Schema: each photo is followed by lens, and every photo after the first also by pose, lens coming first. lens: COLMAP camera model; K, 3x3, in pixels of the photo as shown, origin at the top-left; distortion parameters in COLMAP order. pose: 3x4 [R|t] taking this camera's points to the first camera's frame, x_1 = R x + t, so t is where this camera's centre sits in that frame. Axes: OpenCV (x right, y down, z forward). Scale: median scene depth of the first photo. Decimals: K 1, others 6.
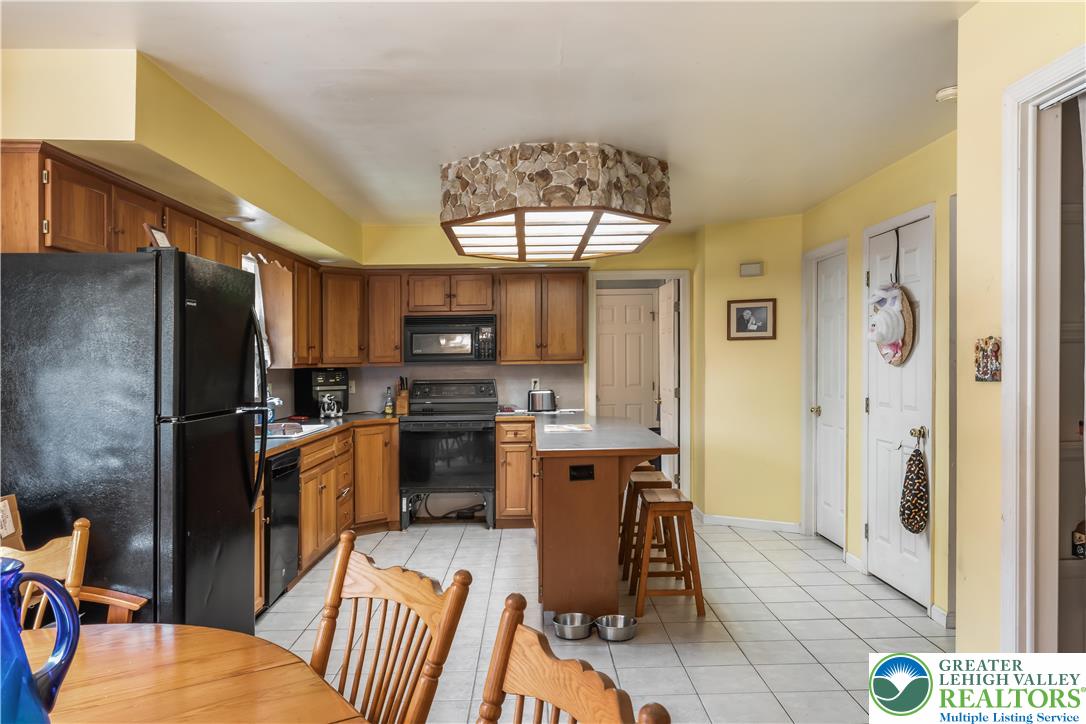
lens RADIAL K [[820.0, 0, 554.8], [0, 820.0, 412.2], [0, 0, 1]] dist [0.007729, 0.007110]
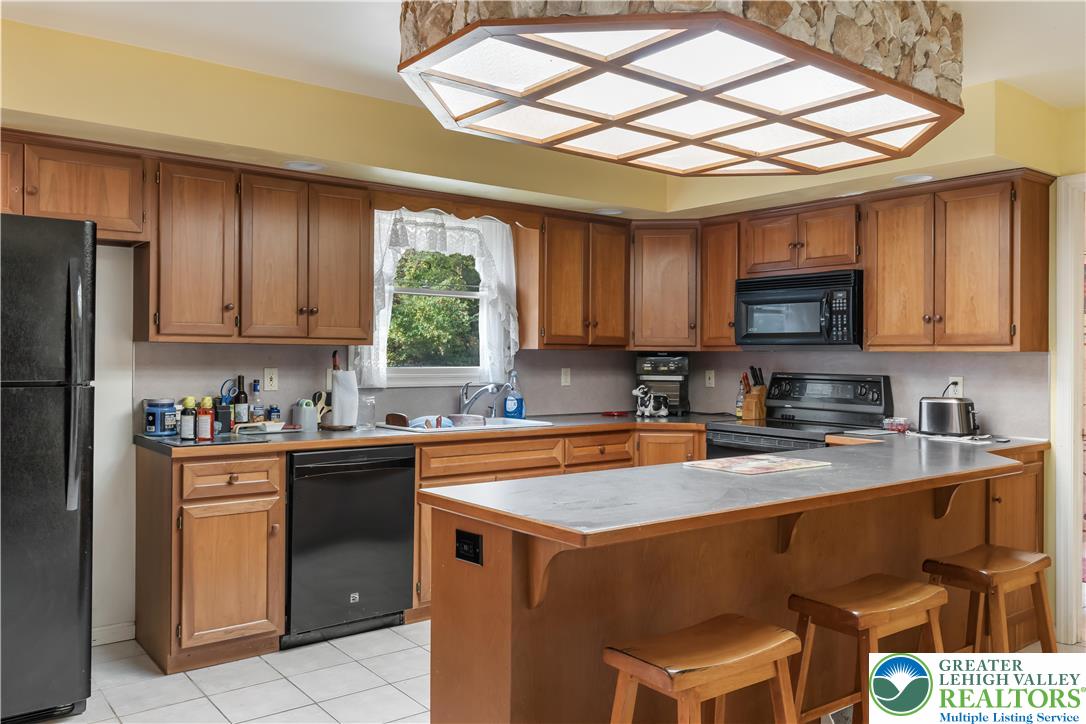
lens RADIAL K [[838.3, 0, 538.9], [0, 838.3, 356.9], [0, 0, 1]] dist [-0.004456, 0.000683]
pose [[0.578408, 0.020416, -0.815492, 0.312535], [-0.068608, 0.997362, -0.023692, -0.023289], [0.812858, 0.069653, 0.578283, 0.461837]]
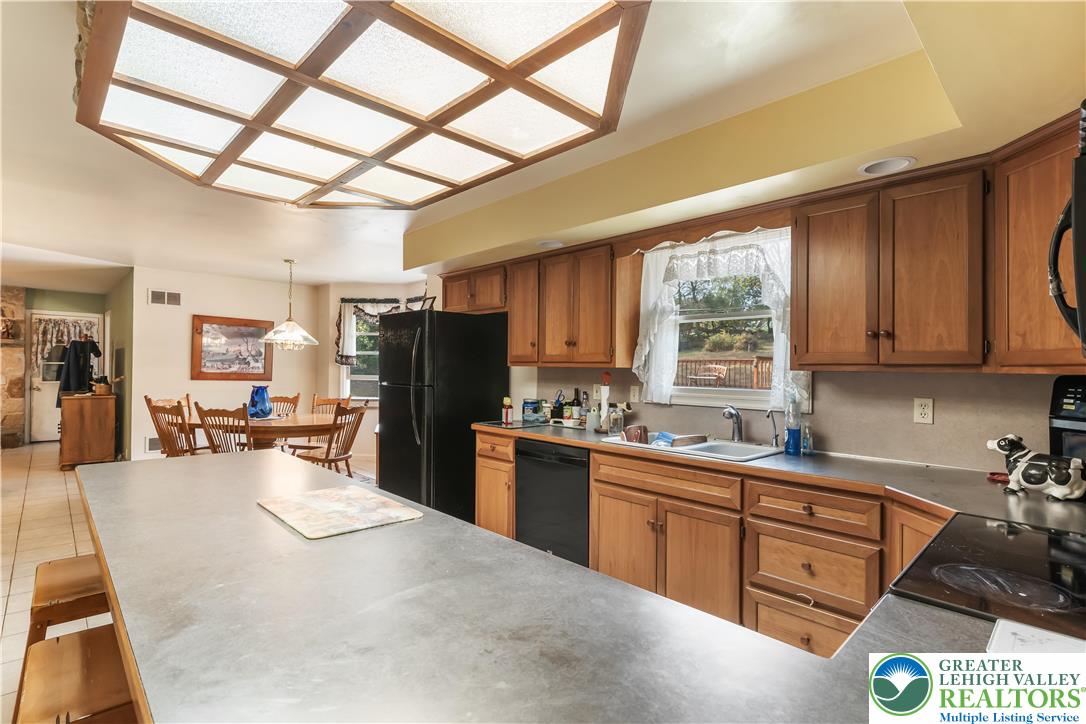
lens RADIAL K [[516.7, 0, 541.1], [0, 516.7, 365.6], [0, 0, 1]] dist [-0.002847, -0.000398]
pose [[-0.750122, -0.006473, -0.661268, 0.091692], [-0.050278, 0.997616, 0.047268, -0.060082], [0.659386, 0.068705, -0.748659, 1.050853]]
